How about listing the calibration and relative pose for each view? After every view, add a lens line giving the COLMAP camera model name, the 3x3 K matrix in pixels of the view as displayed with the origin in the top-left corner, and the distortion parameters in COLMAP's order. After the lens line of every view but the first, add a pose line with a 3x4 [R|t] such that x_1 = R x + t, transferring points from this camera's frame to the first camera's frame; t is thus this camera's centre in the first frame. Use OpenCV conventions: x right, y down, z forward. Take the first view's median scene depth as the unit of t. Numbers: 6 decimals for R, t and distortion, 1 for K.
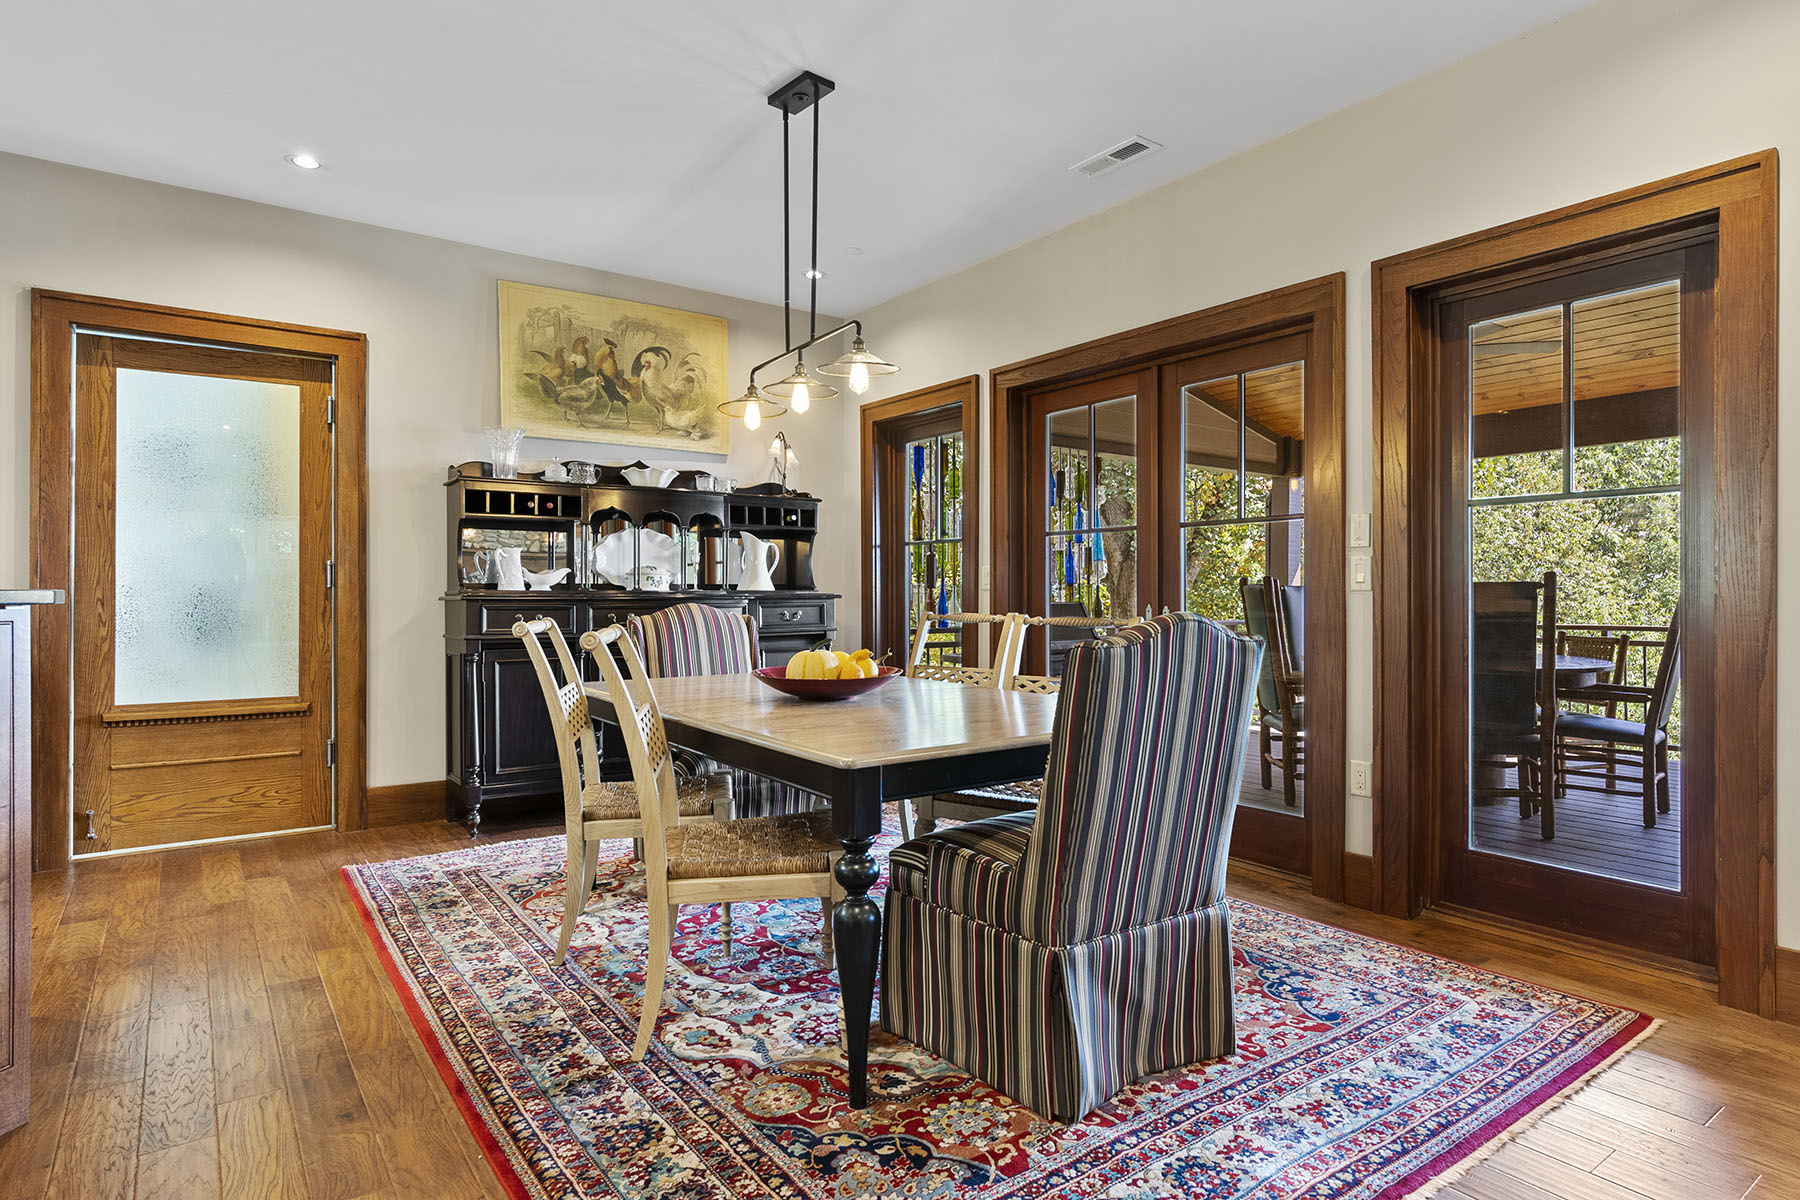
lens RADIAL K [[985.8, 0, 896.1], [0, 985.8, 595.5], [0, 0, 1]] dist [0.030040, -0.000829]
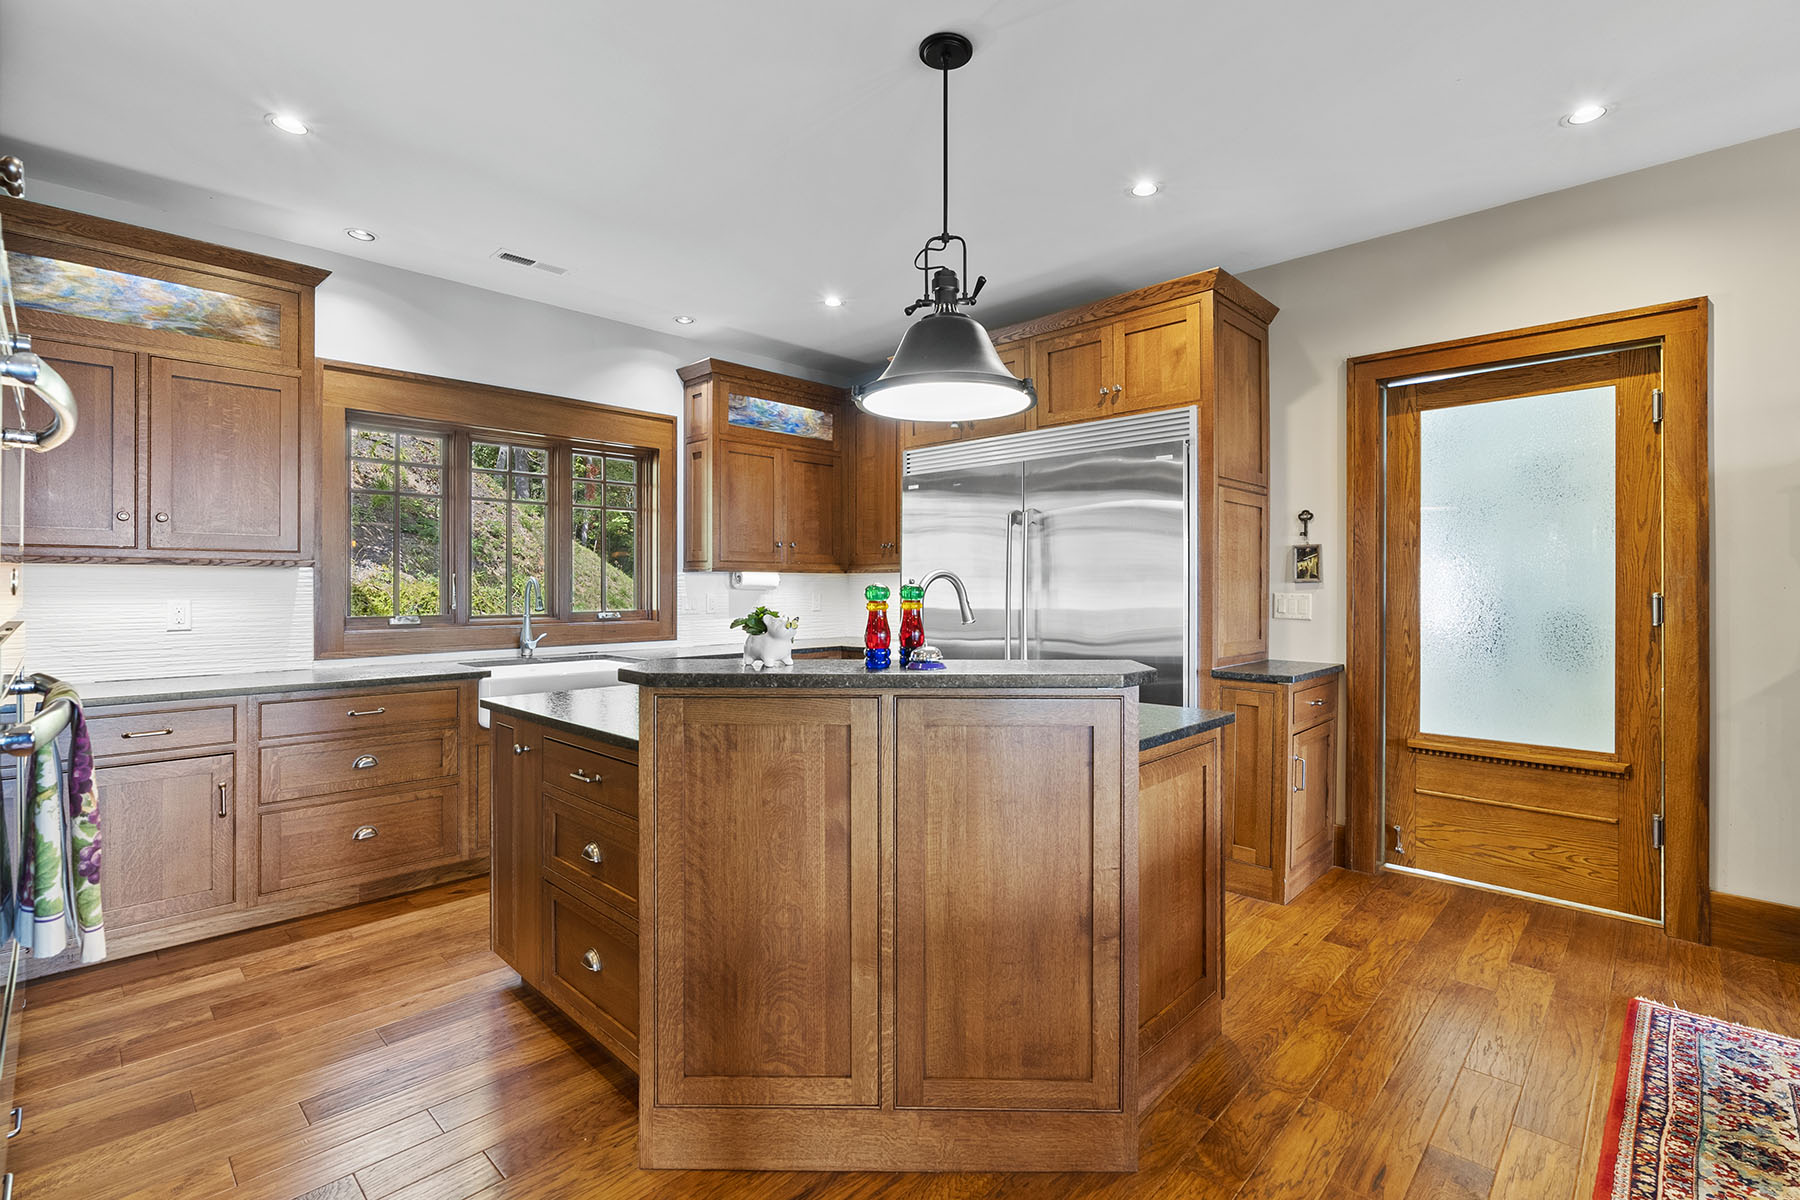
lens RADIAL K [[809.3, 0, 913.5], [0, 809.3, 580.5], [0, 0, 1]] dist [-0.011311, 0.003118]
pose [[0.176866, 0.002608, -0.984231, -0.039856], [-0.002660, 0.999994, 0.002172, -0.049262], [0.984231, 0.002234, 0.176872, 0.322090]]
